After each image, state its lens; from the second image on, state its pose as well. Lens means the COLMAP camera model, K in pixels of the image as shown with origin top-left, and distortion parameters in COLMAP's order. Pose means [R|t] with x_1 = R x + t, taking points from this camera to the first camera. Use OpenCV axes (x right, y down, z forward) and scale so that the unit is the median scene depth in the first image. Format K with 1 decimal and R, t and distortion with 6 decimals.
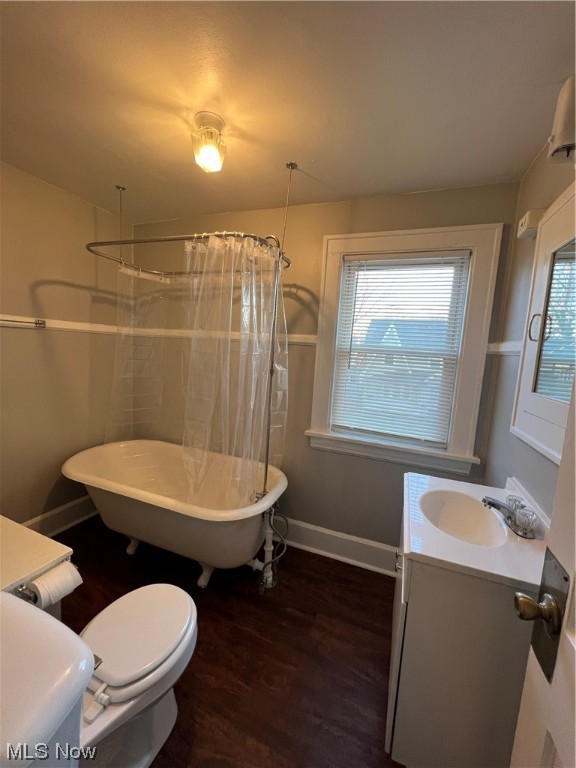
lens RADIAL K [[306.9, 0, 290.0], [0, 306.9, 384.1], [0, 0, 1]] dist [-0.002573, 0.001359]
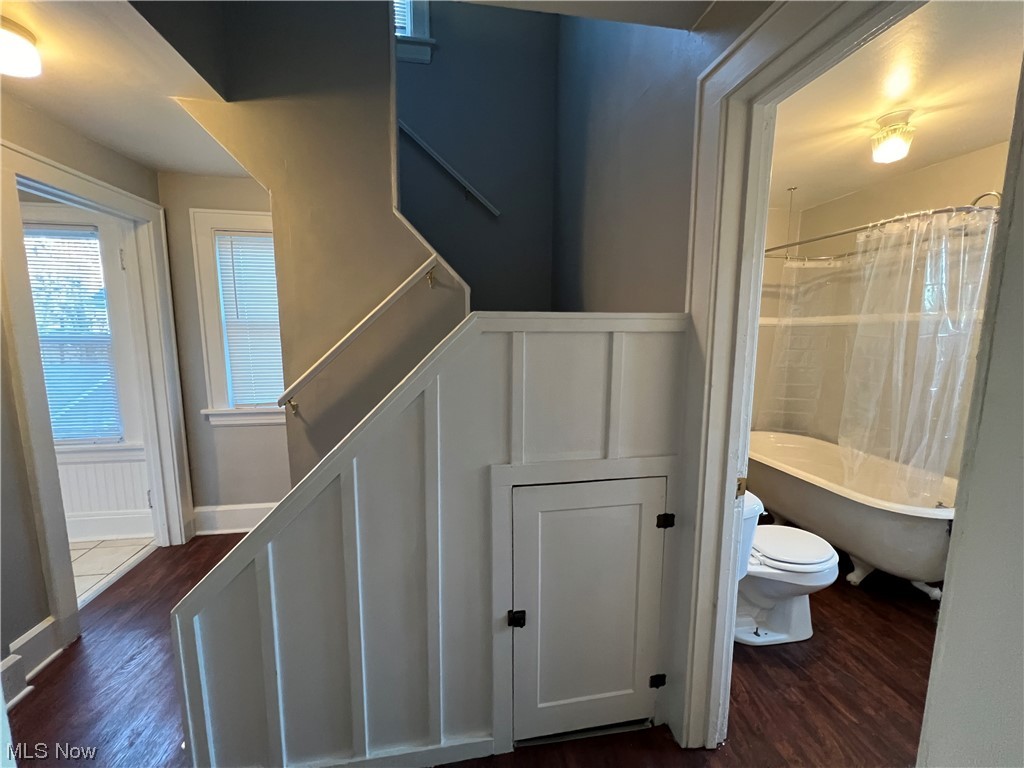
lens RADIAL K [[409.2, 0, 512.5], [0, 409.2, 385.3], [0, 0, 1]] dist [-0.002573, 0.001359]
pose [[0.500813, 0.053264, -0.863915, 0.282296], [-0.069916, 0.997333, 0.020959, 0.106051], [0.862727, 0.049905, 0.503201, -0.653713]]
